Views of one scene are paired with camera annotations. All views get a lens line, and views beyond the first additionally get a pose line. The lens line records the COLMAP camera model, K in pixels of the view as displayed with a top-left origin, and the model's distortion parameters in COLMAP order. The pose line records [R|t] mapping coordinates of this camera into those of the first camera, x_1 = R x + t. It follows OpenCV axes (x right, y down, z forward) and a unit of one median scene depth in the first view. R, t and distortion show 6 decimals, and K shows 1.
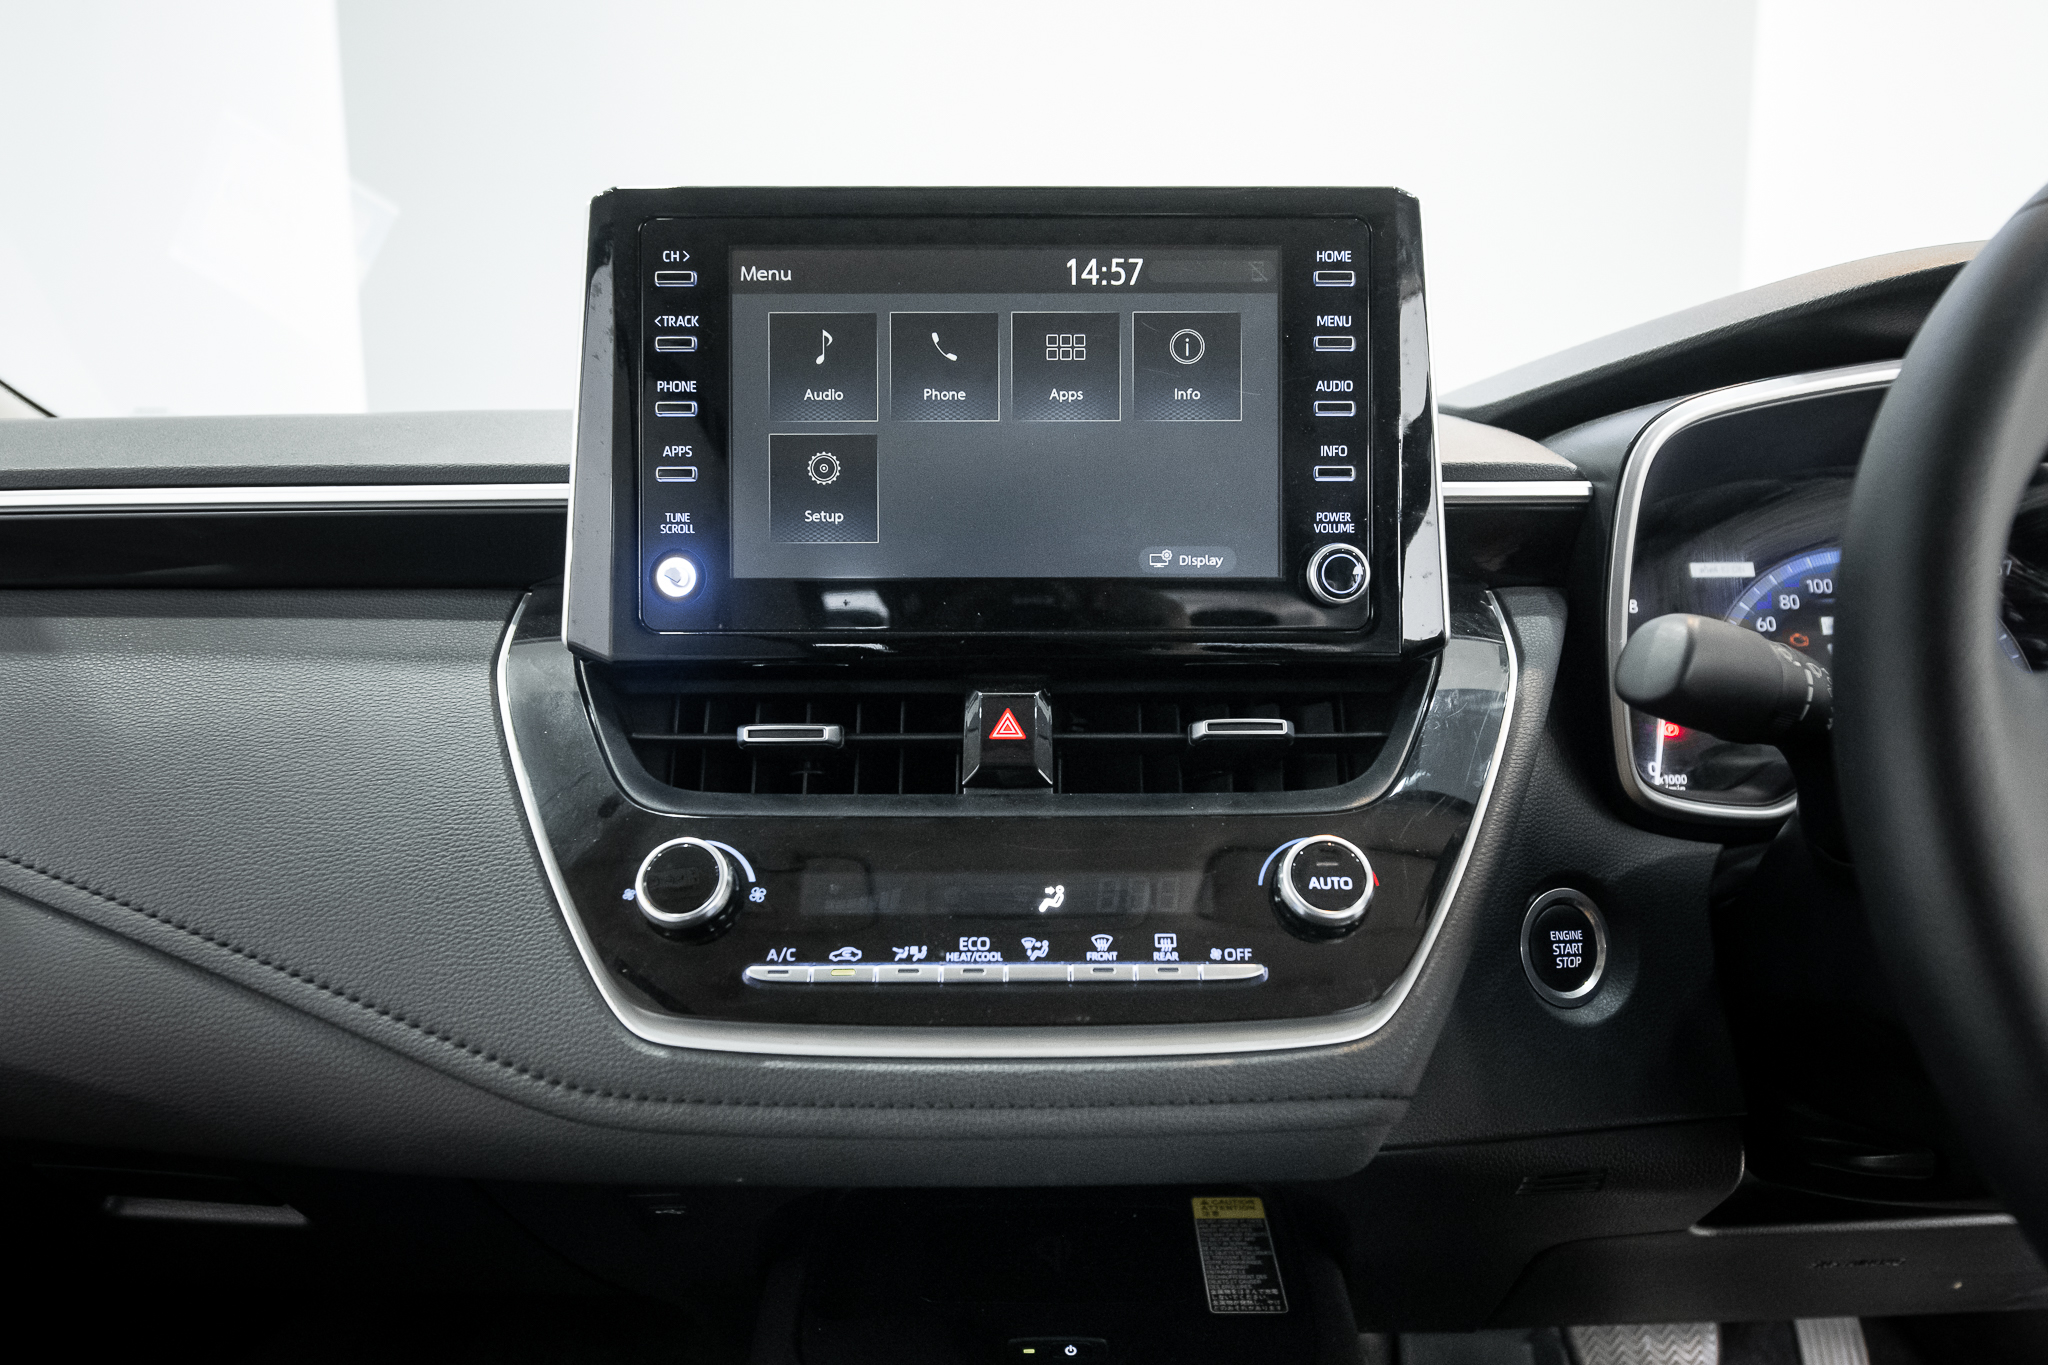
lens RADIAL K [[1319.0, 0, 1013.6], [0, 1319.0, 698.6], [0, 0, 1]] dist [-0.006319, -0.000842]
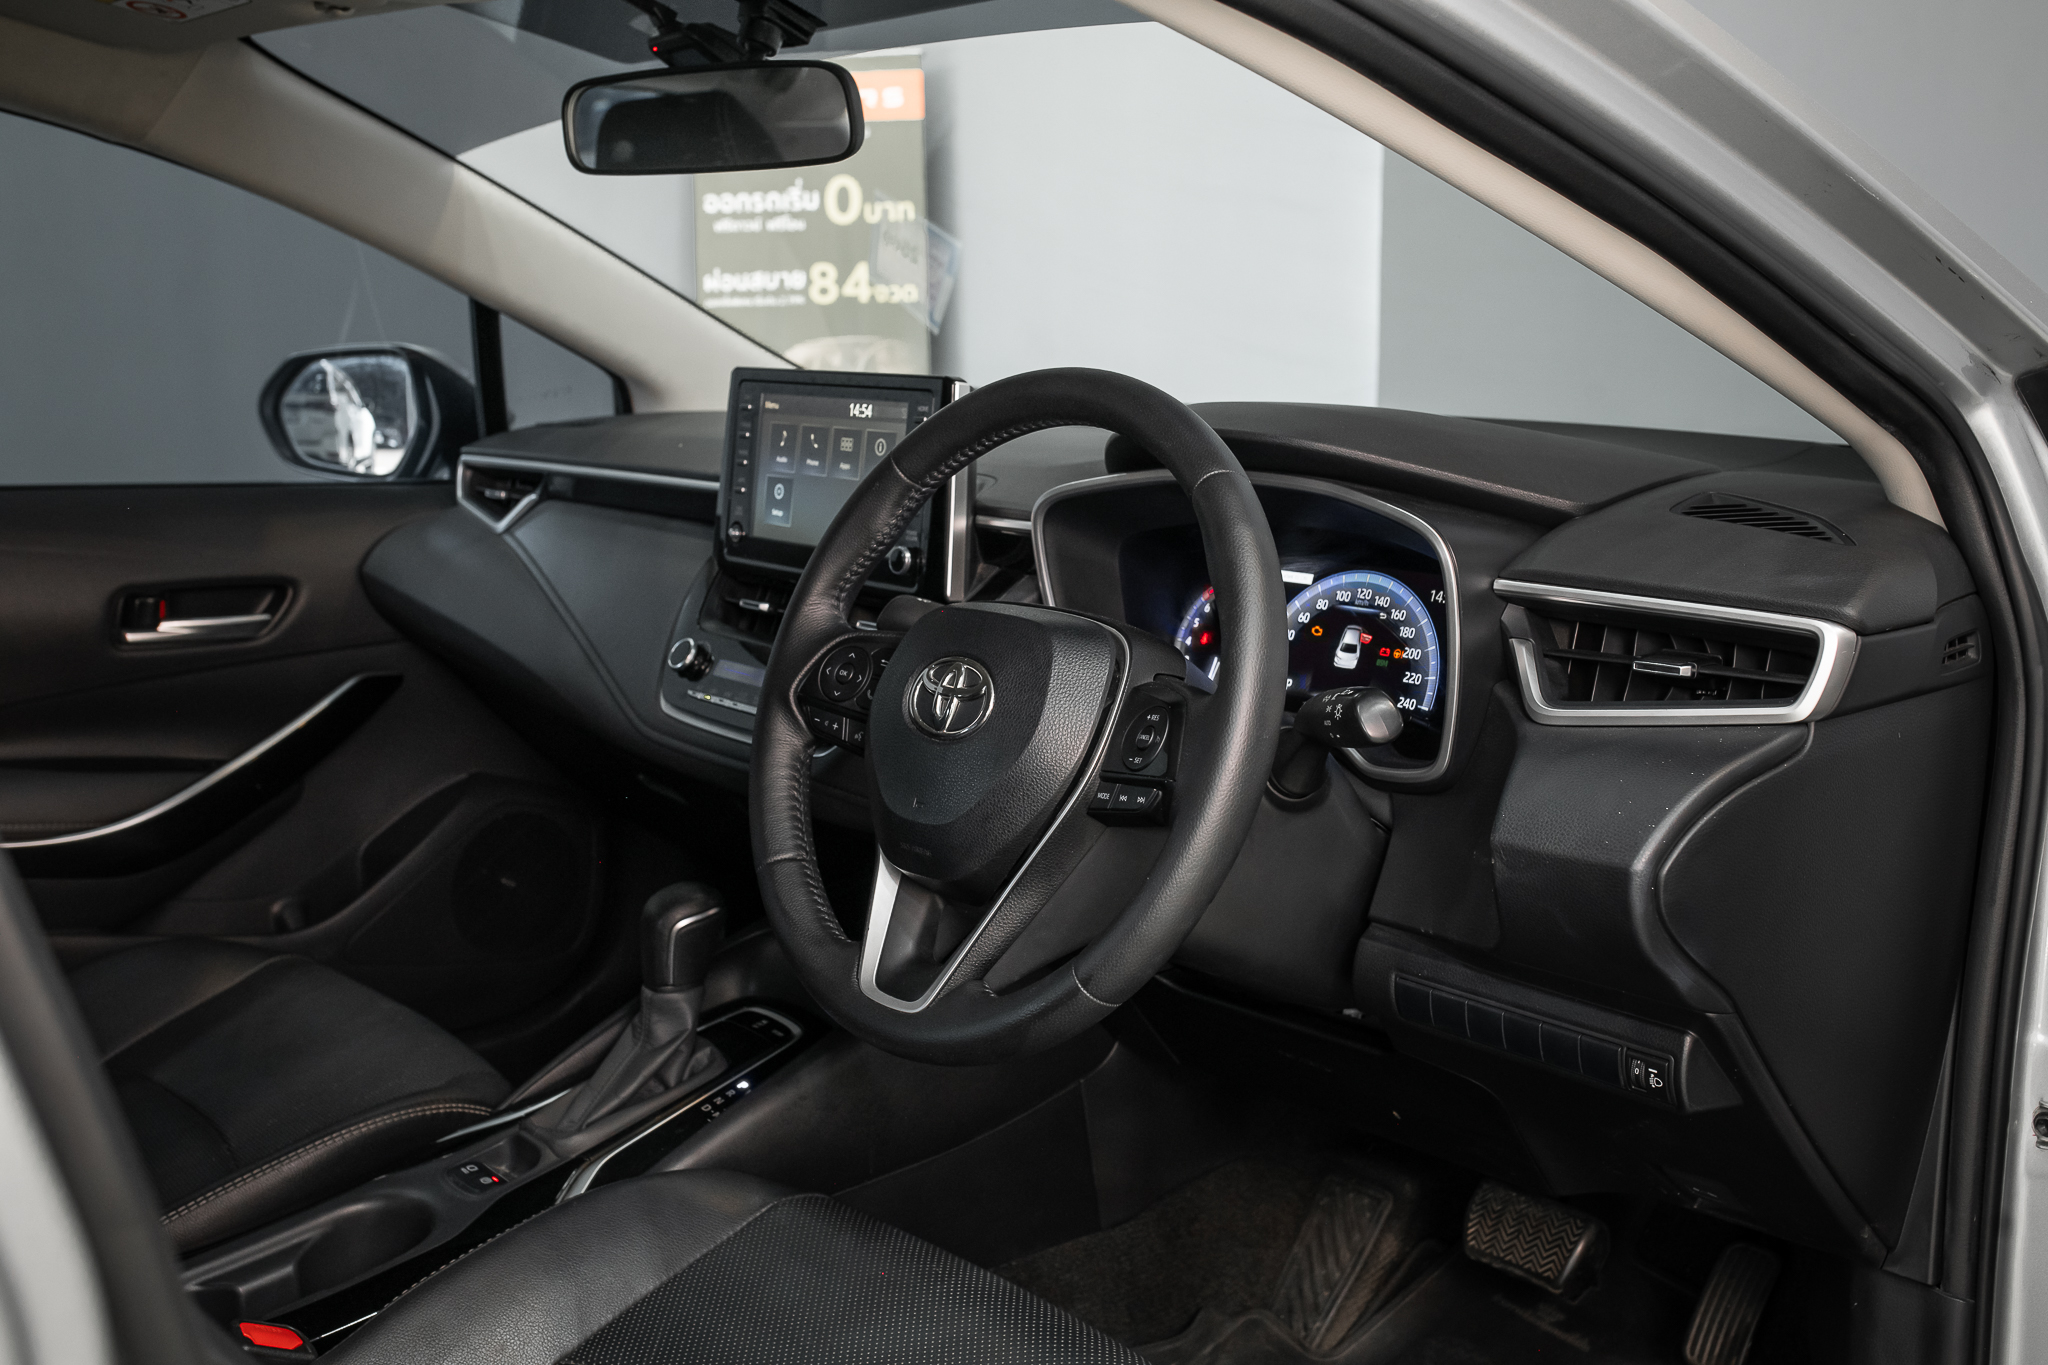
lens RADIAL K [[1996.6, 0, 1025.6], [0, 1996.6, 684.0], [0, 0, 1]] dist [-0.047904, 0.000000]
pose [[0.652158, 0.143952, -0.744290, 2.748610], [-0.102191, 0.989538, 0.101844, -0.240012], [0.751163, 0.009641, 0.660046, -0.954144]]
